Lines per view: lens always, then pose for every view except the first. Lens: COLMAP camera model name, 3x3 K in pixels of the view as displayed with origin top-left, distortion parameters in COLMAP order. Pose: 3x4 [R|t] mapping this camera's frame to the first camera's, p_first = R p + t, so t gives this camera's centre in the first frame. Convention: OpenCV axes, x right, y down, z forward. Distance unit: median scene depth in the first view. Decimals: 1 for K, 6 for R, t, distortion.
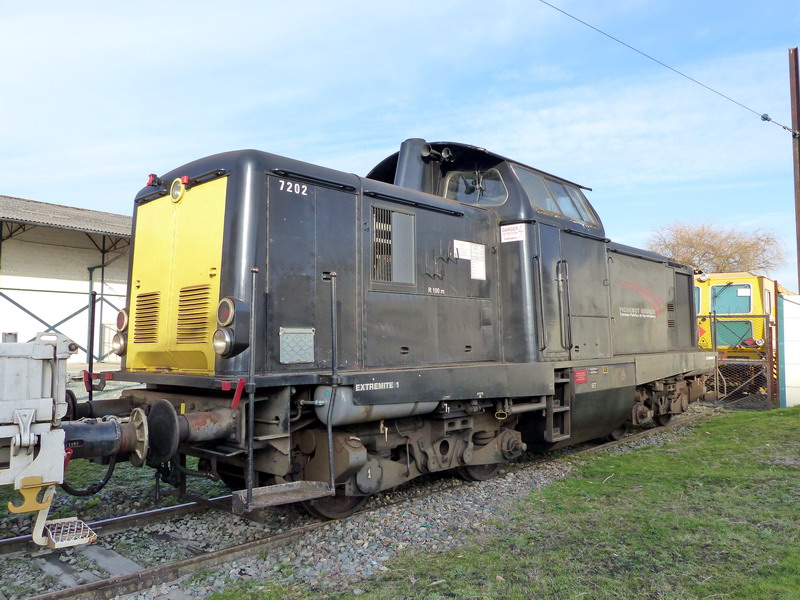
lens RADIAL K [[649.6, 0, 399.8], [0, 649.6, 302.4], [0, 0, 1]] dist [-0.054340, 0.016321]
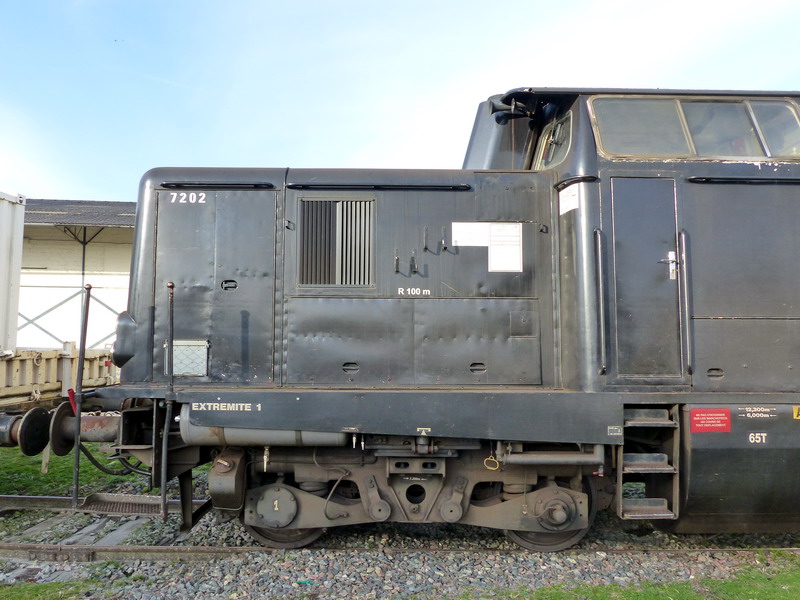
lens RADIAL K [[649.6, 0, 406.6], [0, 649.6, 299.7], [0, 0, 1]] dist [-0.054340, 0.016321]
pose [[0.679113, -0.033952, -0.733249, 0.625399], [0.033935, 0.999314, -0.014842, 0.003113], [0.733249, -0.014803, 0.679799, 0.463545]]
